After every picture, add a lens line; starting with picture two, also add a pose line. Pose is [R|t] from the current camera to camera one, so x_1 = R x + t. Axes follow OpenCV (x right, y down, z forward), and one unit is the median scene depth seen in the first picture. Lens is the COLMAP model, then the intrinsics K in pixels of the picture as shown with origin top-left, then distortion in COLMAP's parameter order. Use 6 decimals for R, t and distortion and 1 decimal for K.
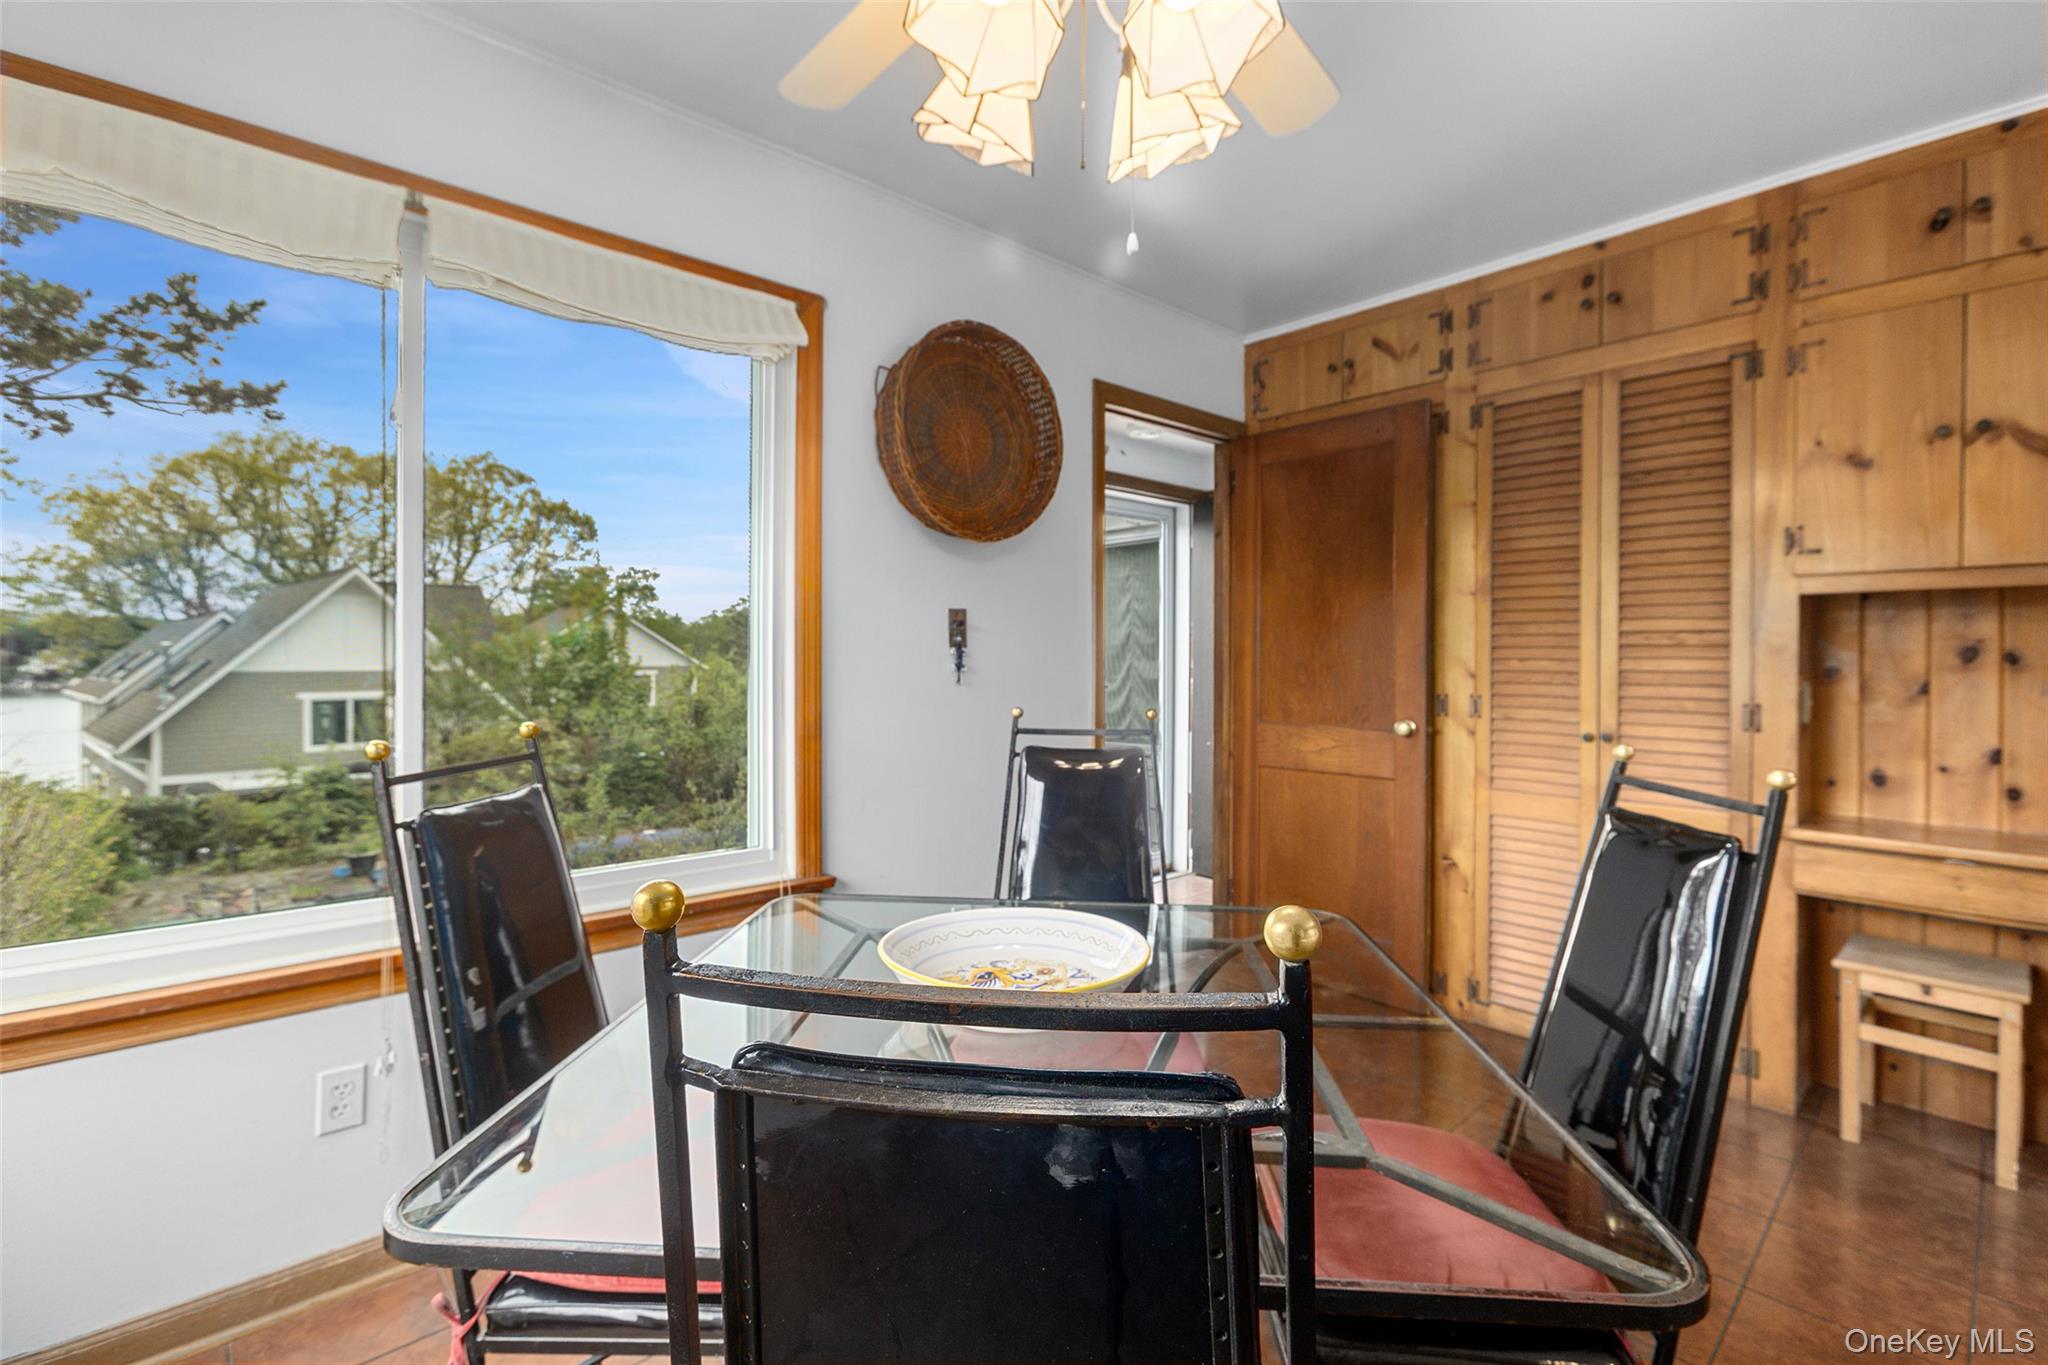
lens RADIAL K [[924.6, 0, 1041.5], [0, 924.6, 659.9], [0, 0, 1]] dist [-0.018811, 0.012056]
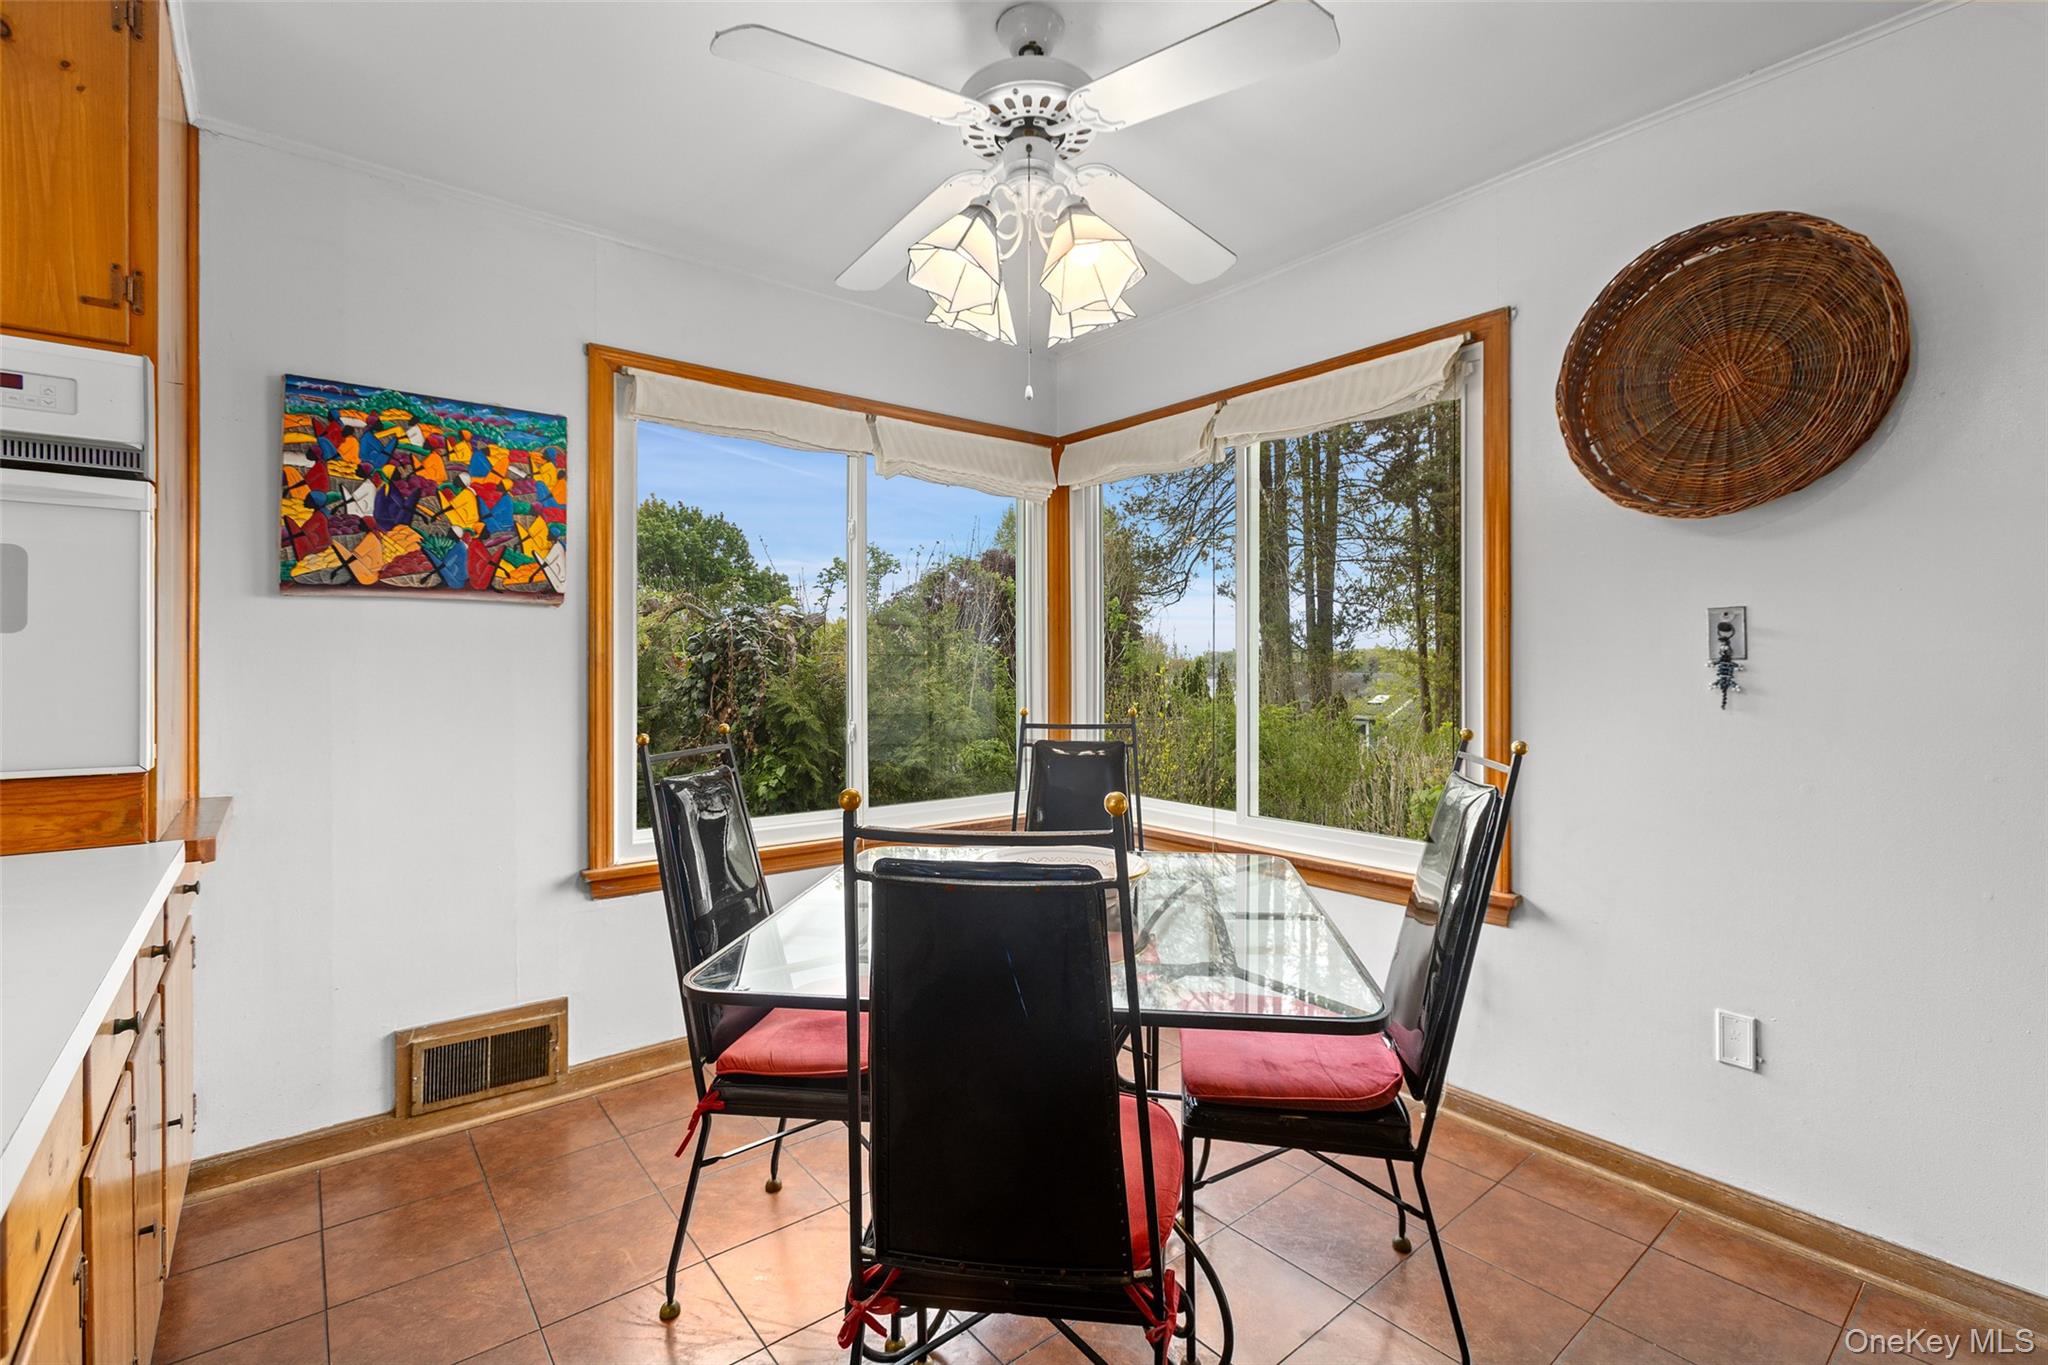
lens RADIAL K [[924.6, 0, 1029.1], [0, 924.6, 669.3], [0, 0, 1]] dist [-0.018811, 0.012056]
pose [[-0.057707, 0.000235, -0.998334, 0.776802], [-0.001802, 0.999998, 0.000340, -0.005062], [0.998332, 0.001818, -0.057707, 0.538816]]
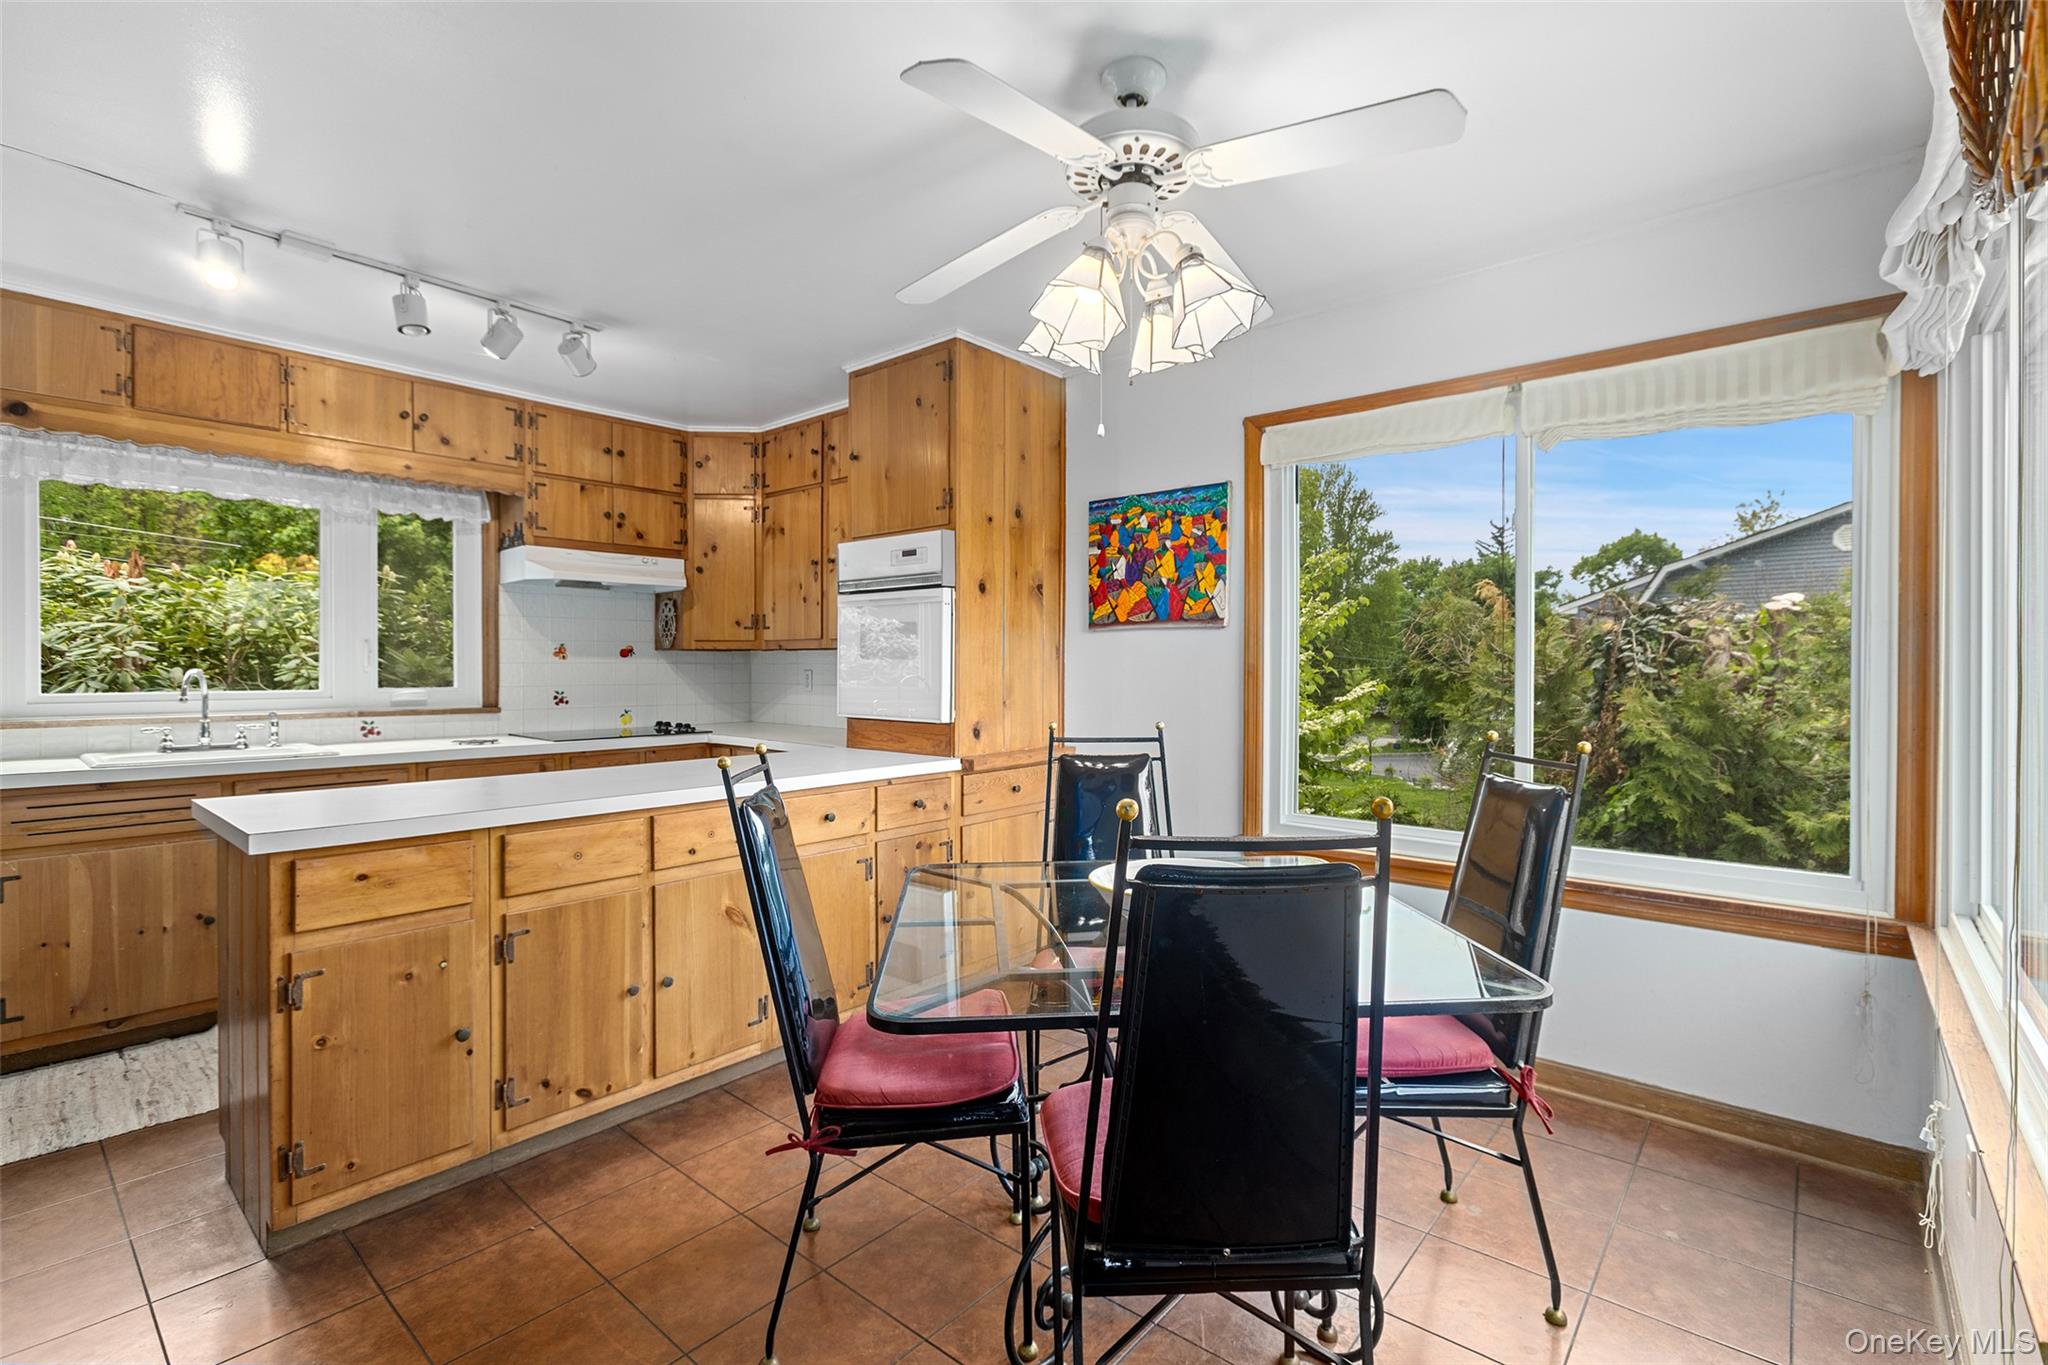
lens RADIAL K [[924.6, 0, 1034.1], [0, 924.6, 676.9], [0, 0, 1]] dist [-0.018811, 0.012056]
pose [[-0.992627, -0.001699, -0.121198, 0.208484], [-0.003266, 0.999914, 0.012731, -0.019373], [0.121166, 0.013033, -0.992547, 1.274768]]
